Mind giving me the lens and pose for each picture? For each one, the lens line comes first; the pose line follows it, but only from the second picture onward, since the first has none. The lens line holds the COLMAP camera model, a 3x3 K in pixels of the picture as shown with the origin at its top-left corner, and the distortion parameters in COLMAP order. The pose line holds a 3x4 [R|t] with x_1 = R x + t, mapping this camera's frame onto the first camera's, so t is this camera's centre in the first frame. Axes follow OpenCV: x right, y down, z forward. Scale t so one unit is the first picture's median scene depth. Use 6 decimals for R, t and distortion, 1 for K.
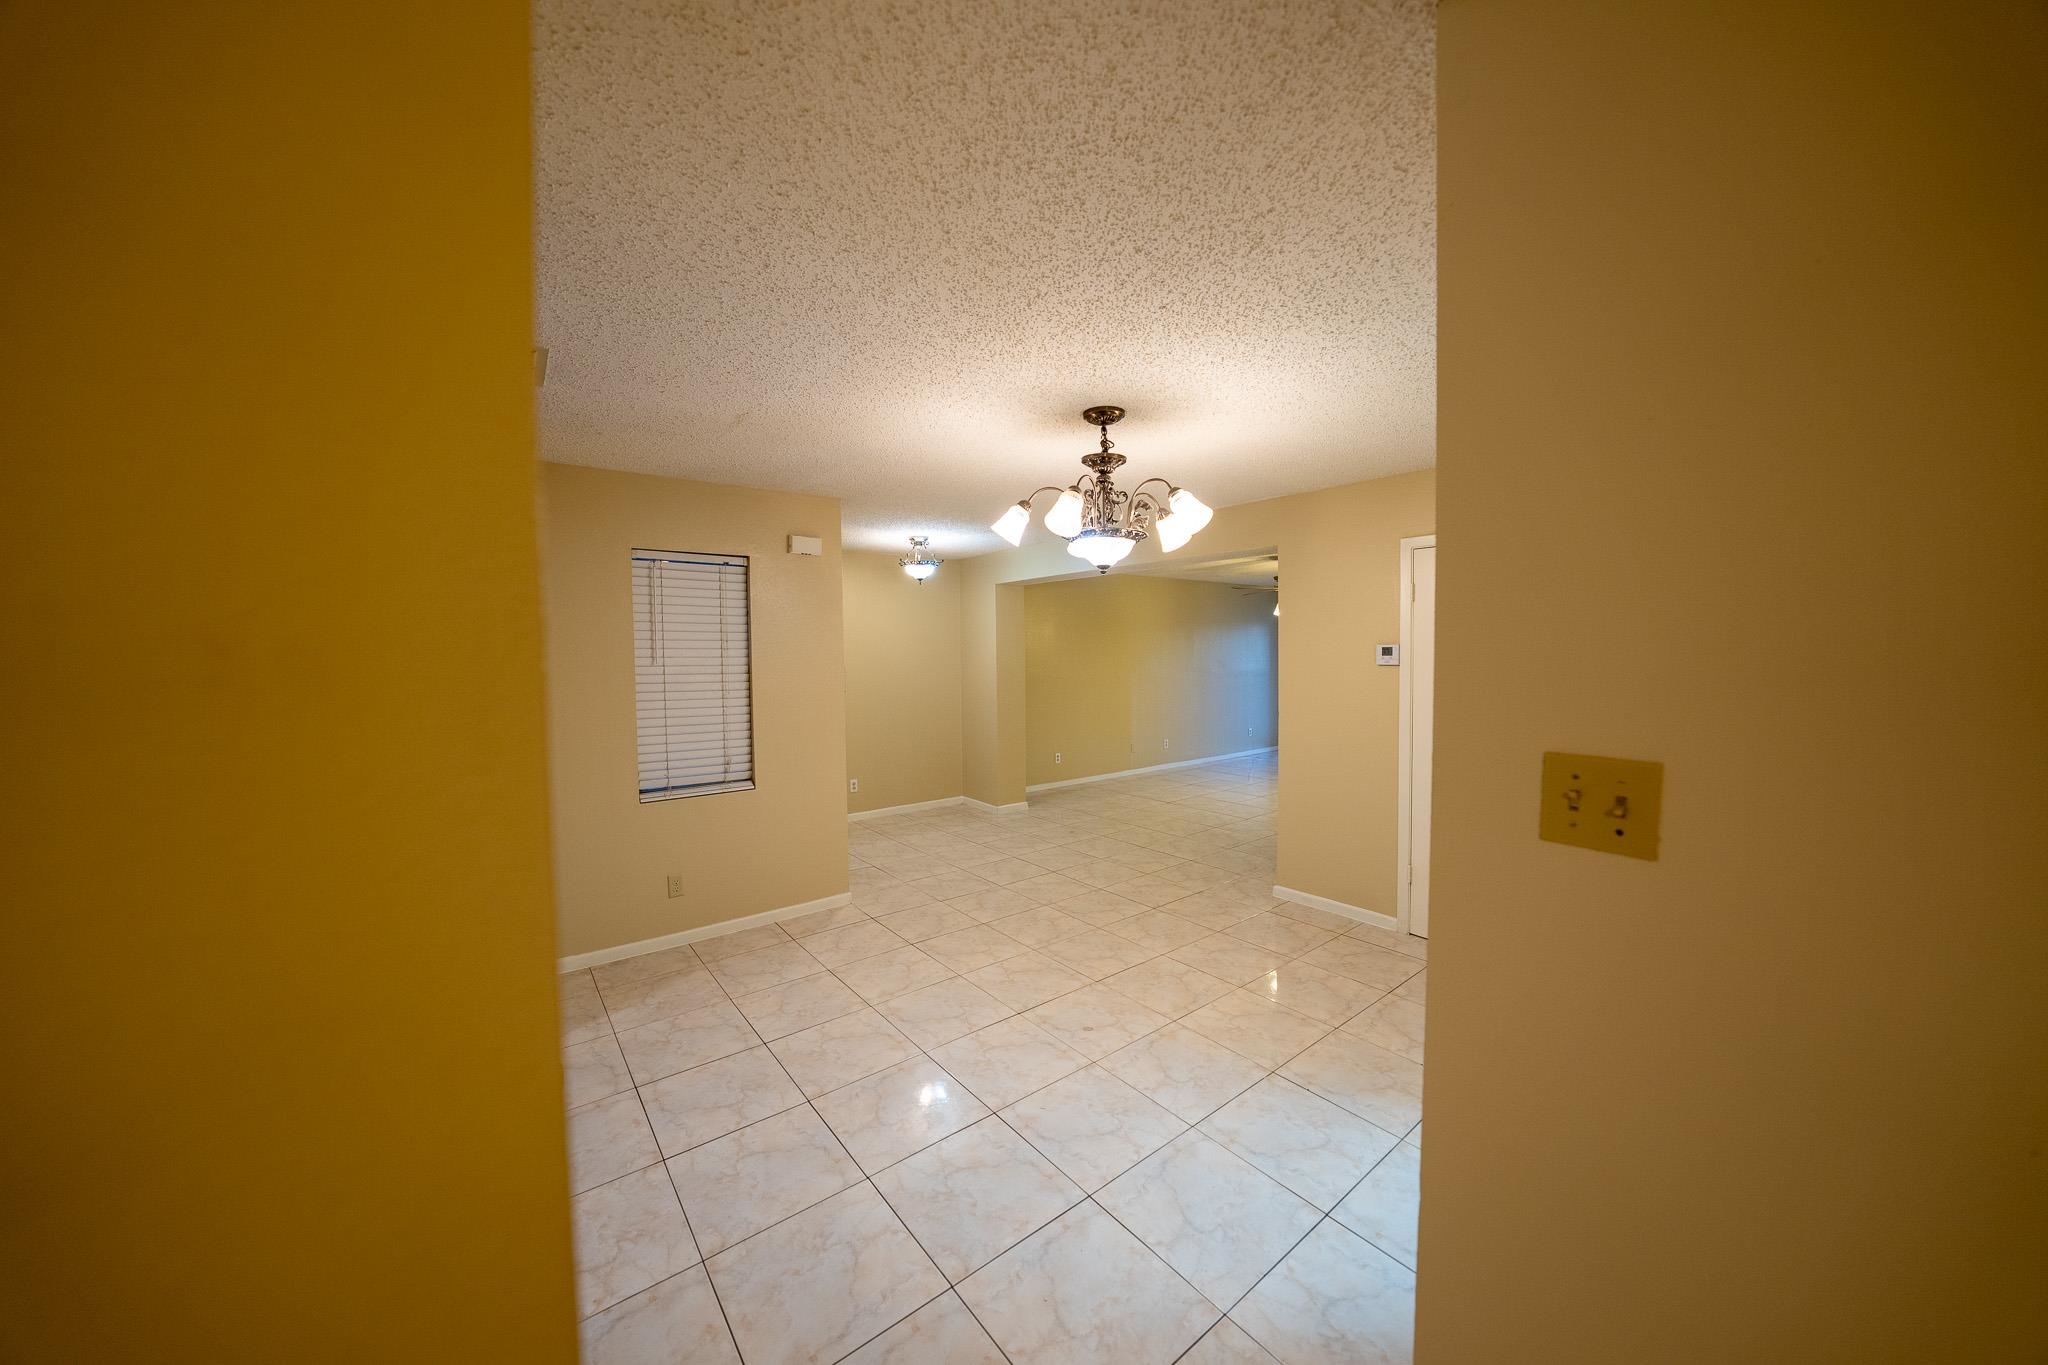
lens RADIAL K [[705.3, 0, 1020.6], [0, 705.3, 672.4], [0, 0, 1]] dist [-0.022174, 0.004276]
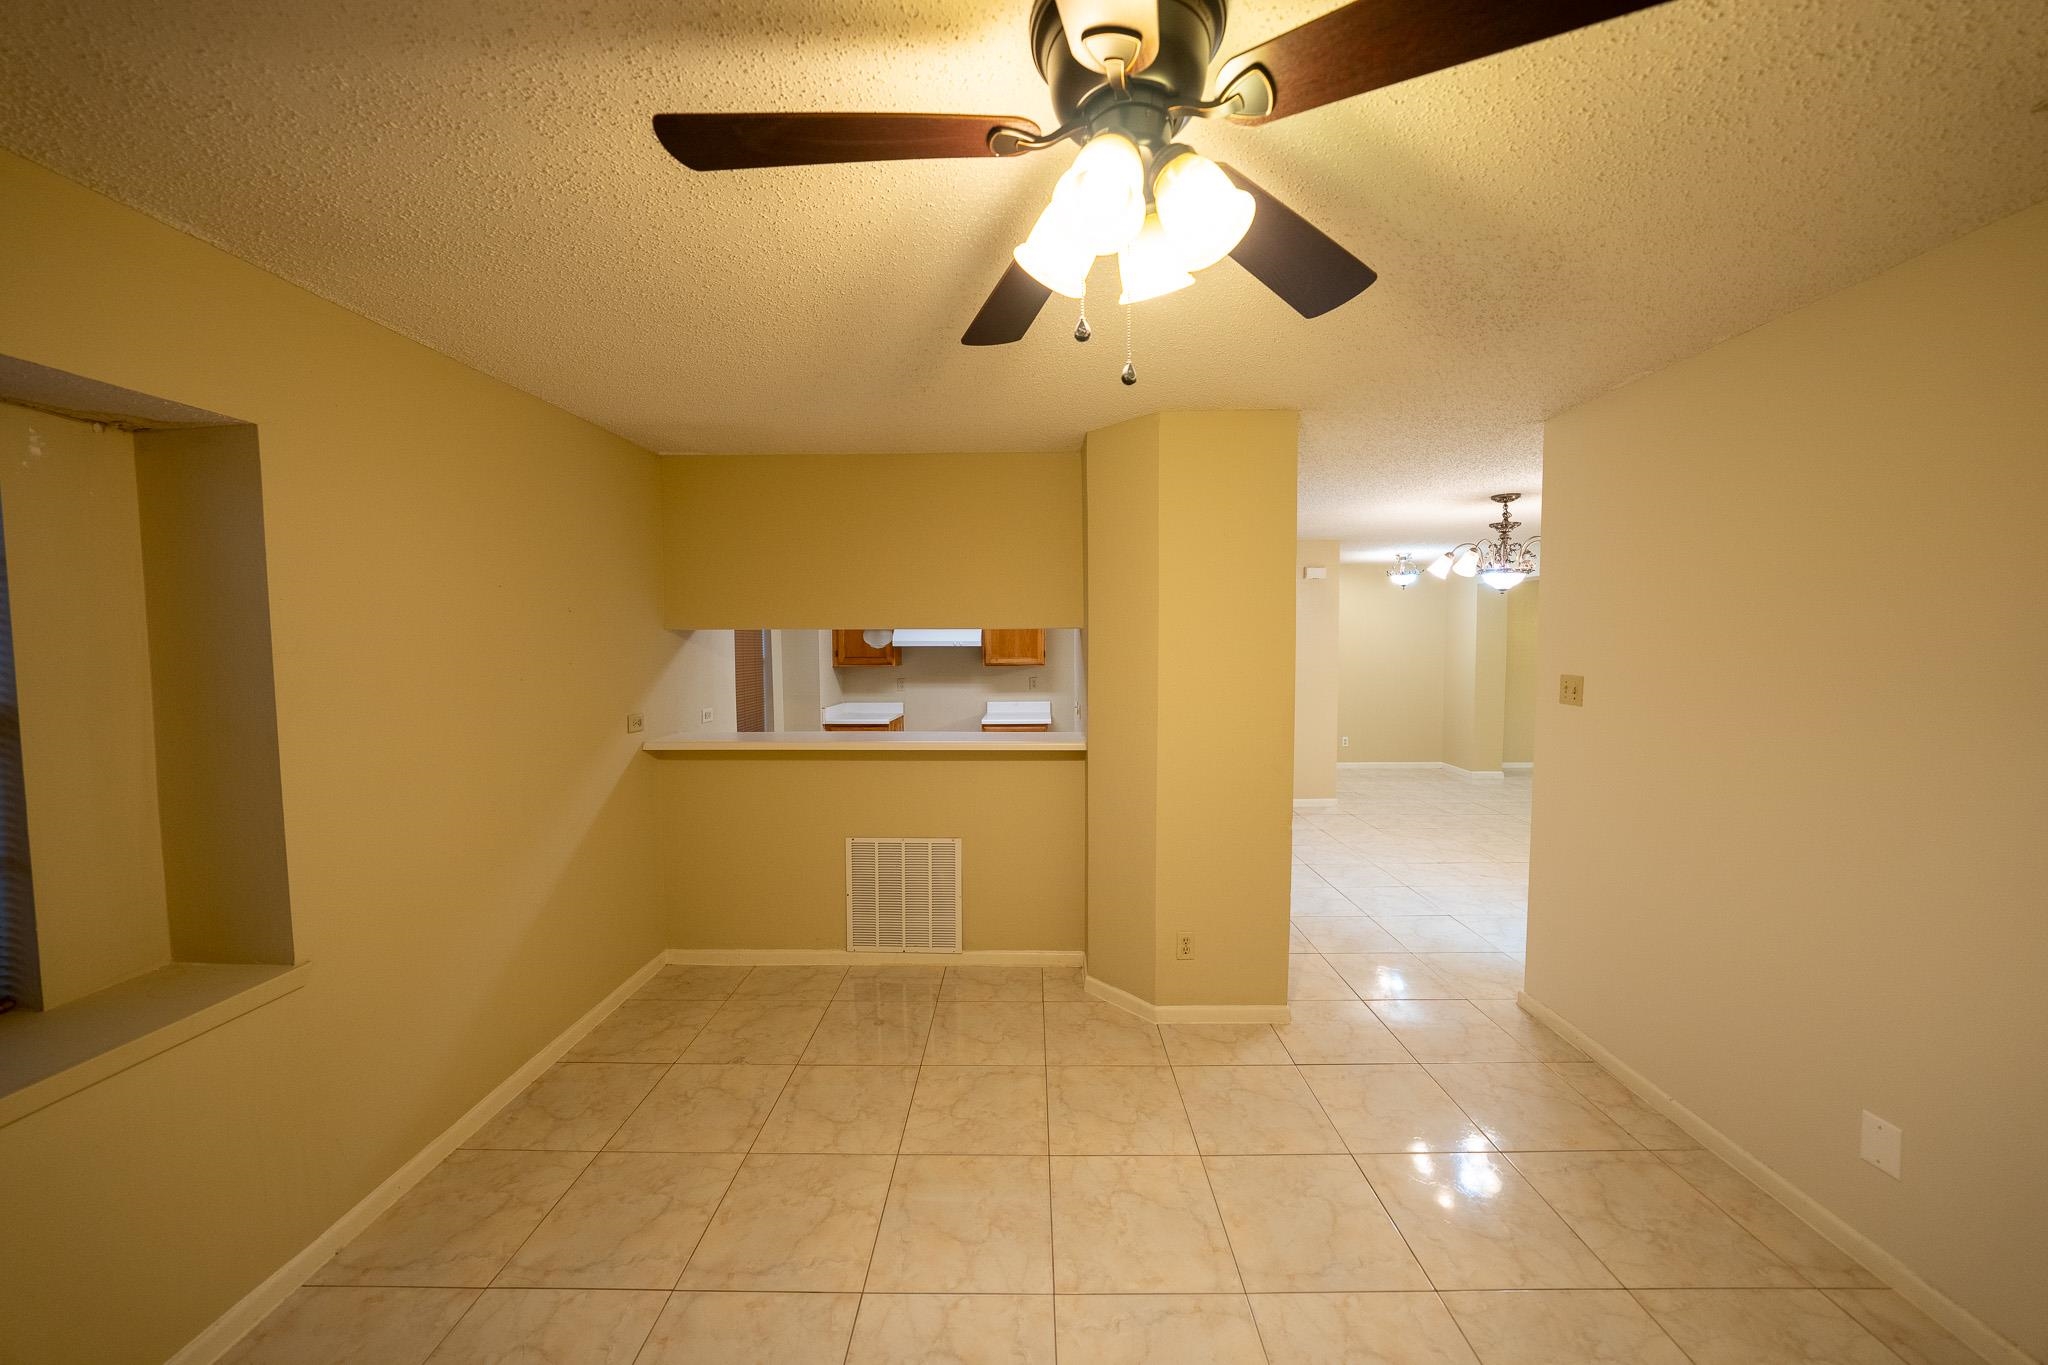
lens RADIAL K [[705.3, 0, 1036.0], [0, 705.3, 676.9], [0, 0, 1]] dist [-0.022174, 0.004276]
pose [[0.786277, 0.035029, -0.616880, 0.241674], [-0.021089, 0.999331, 0.029866, 0.022770], [0.617514, -0.010474, 0.786490, -0.833710]]
